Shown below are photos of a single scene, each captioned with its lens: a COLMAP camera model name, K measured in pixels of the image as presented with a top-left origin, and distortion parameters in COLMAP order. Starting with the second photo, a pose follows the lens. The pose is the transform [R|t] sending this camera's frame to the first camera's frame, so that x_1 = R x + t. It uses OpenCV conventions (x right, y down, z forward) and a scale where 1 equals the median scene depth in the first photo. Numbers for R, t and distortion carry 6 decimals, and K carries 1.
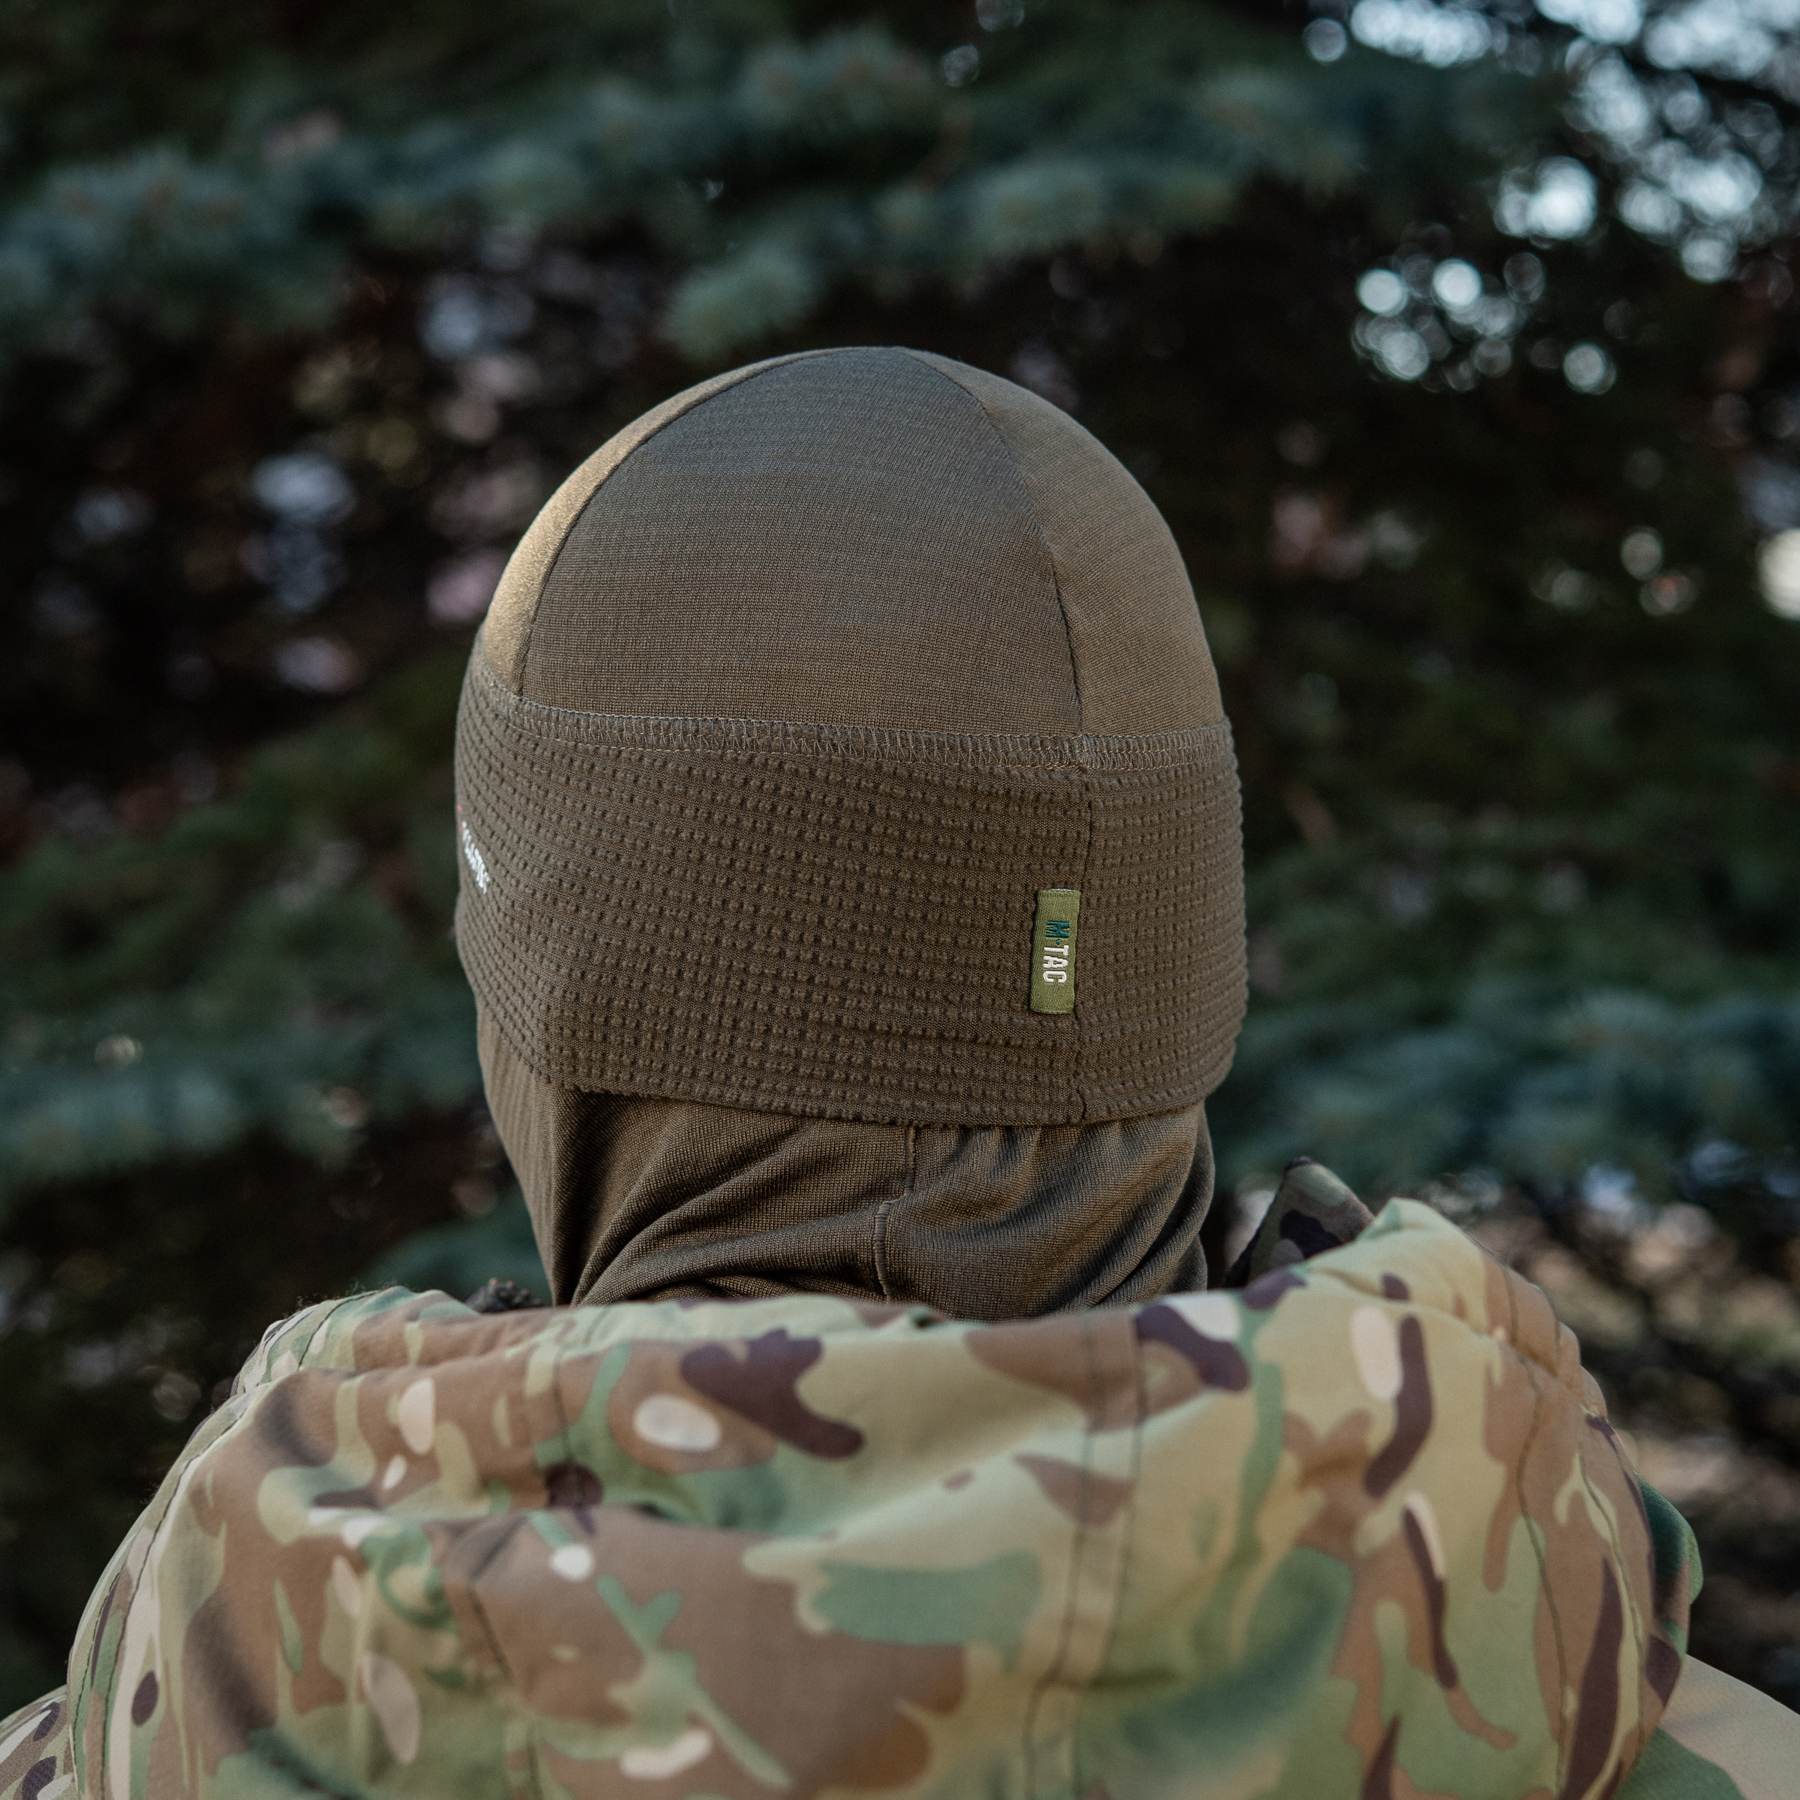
lens RADIAL K [[6495.7, 0, 900.1], [0, 6495.7, 903.7], [0, 0, 1]] dist [0.010088, 0.000000]
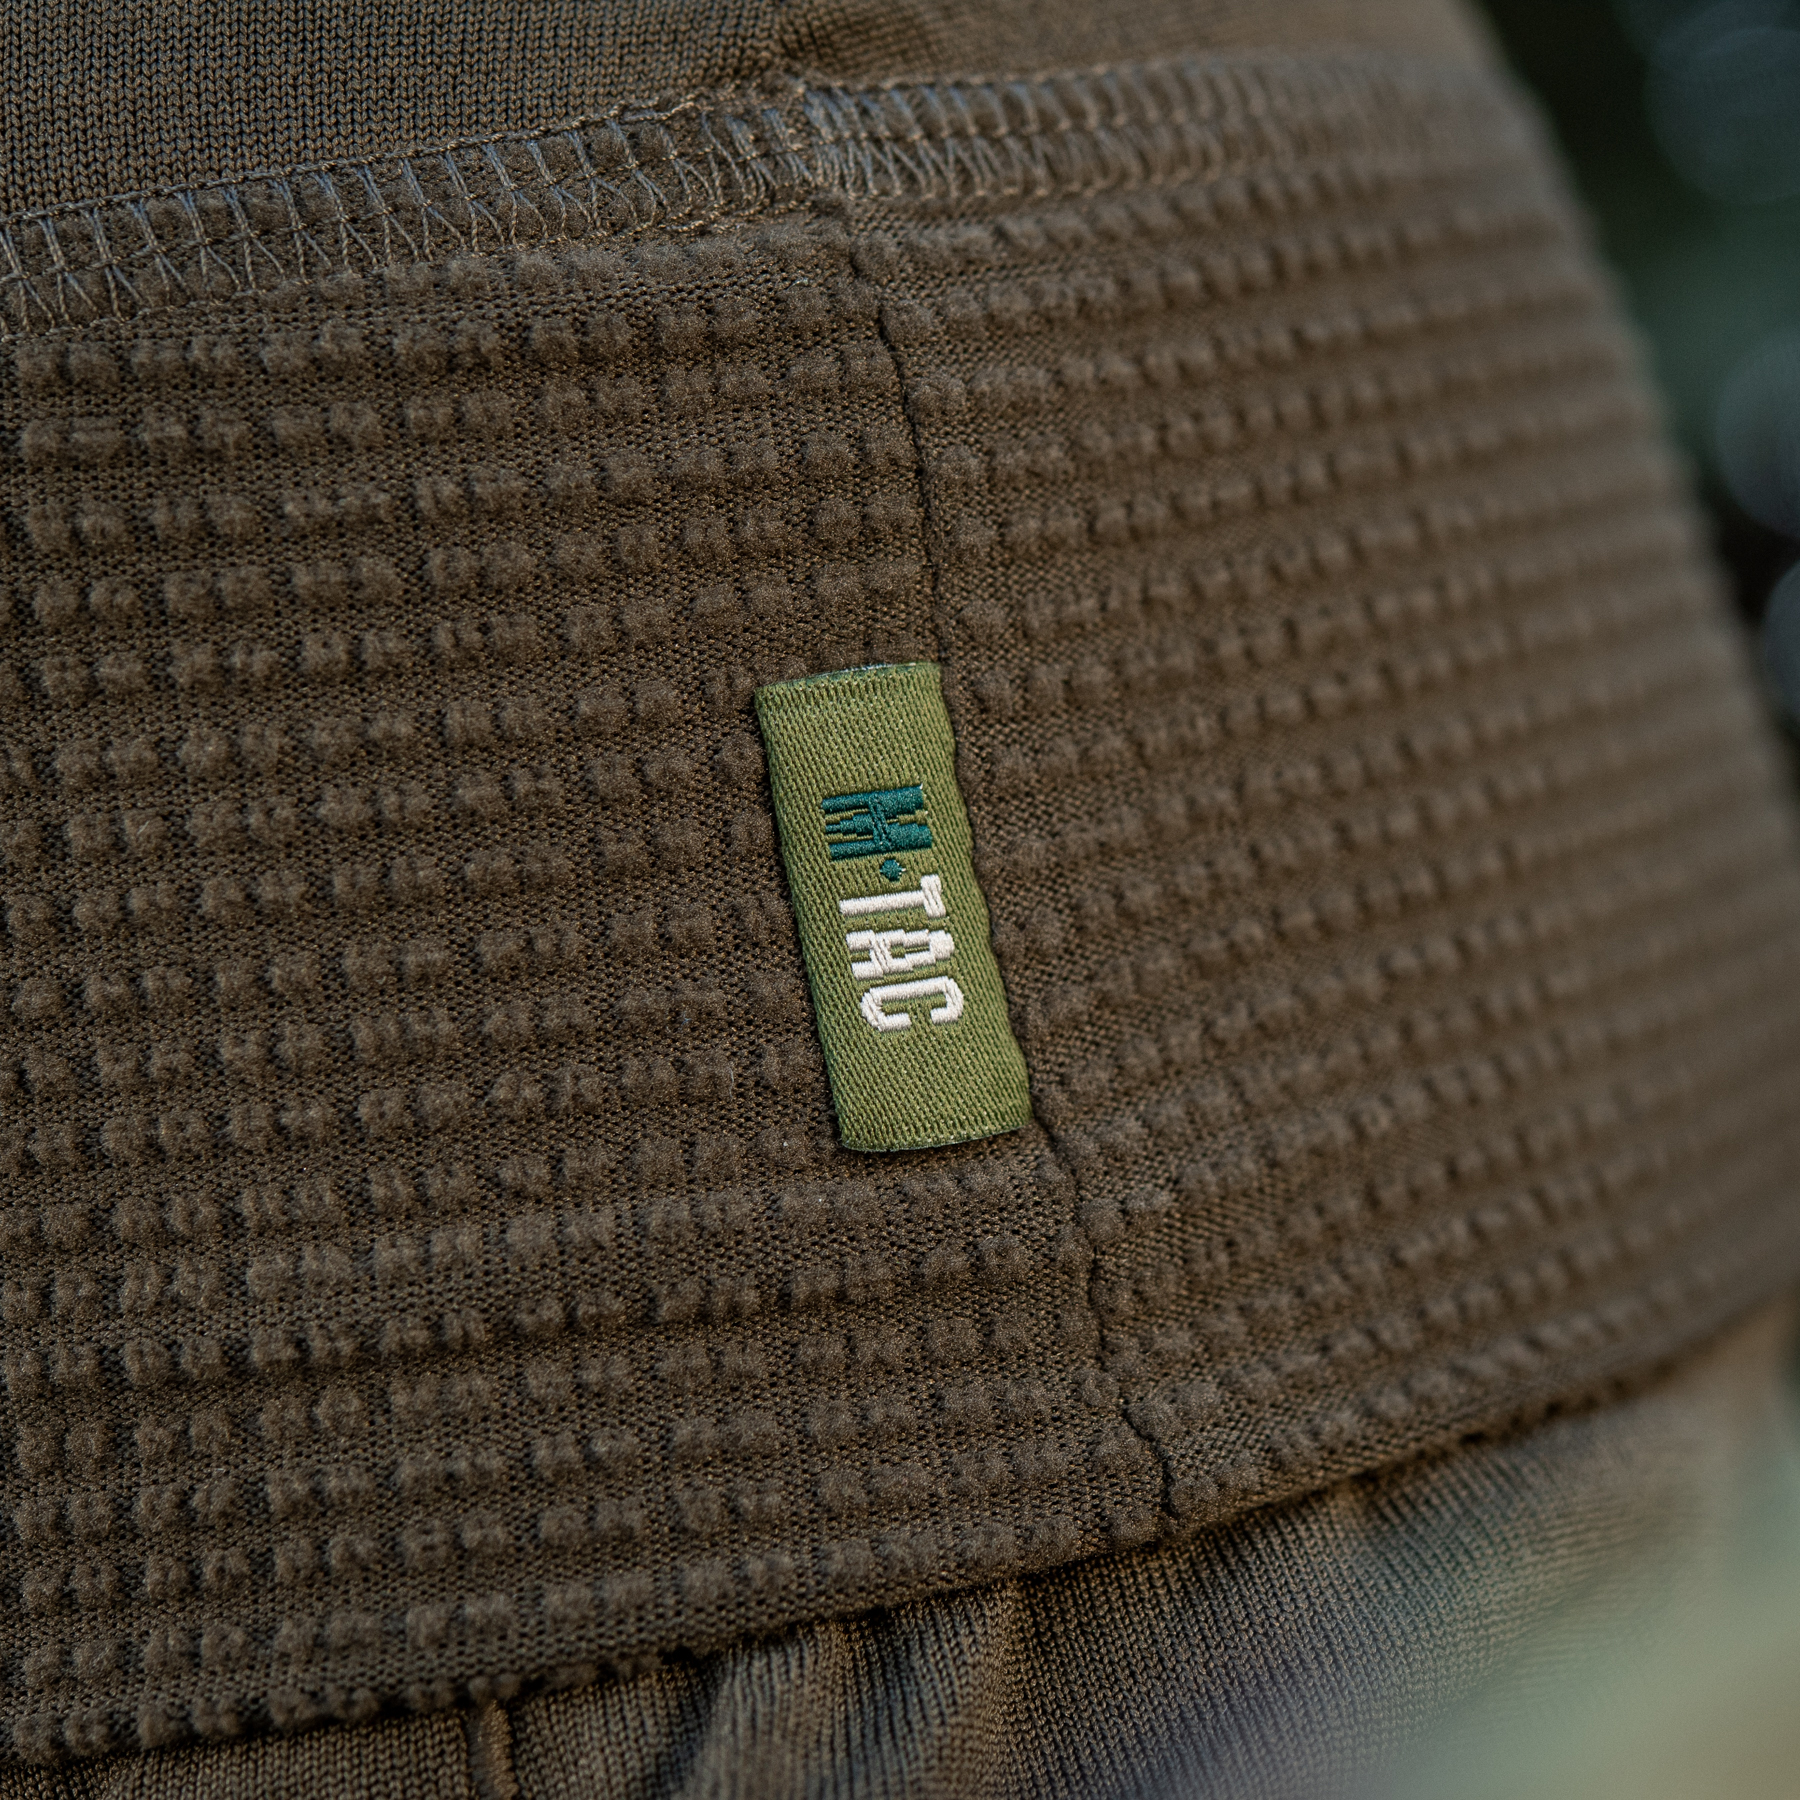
lens RADIAL K [[6495.7, 0, 901.1], [0, 6495.7, 896.9], [0, 0, 1]] dist [0.010088, 0.000000]
pose [[0.954806, -0.250185, -0.160479, 0.066146], [0.236073, 0.966368, -0.101991, 0.033507], [0.180598, 0.059497, 0.981756, 0.748318]]
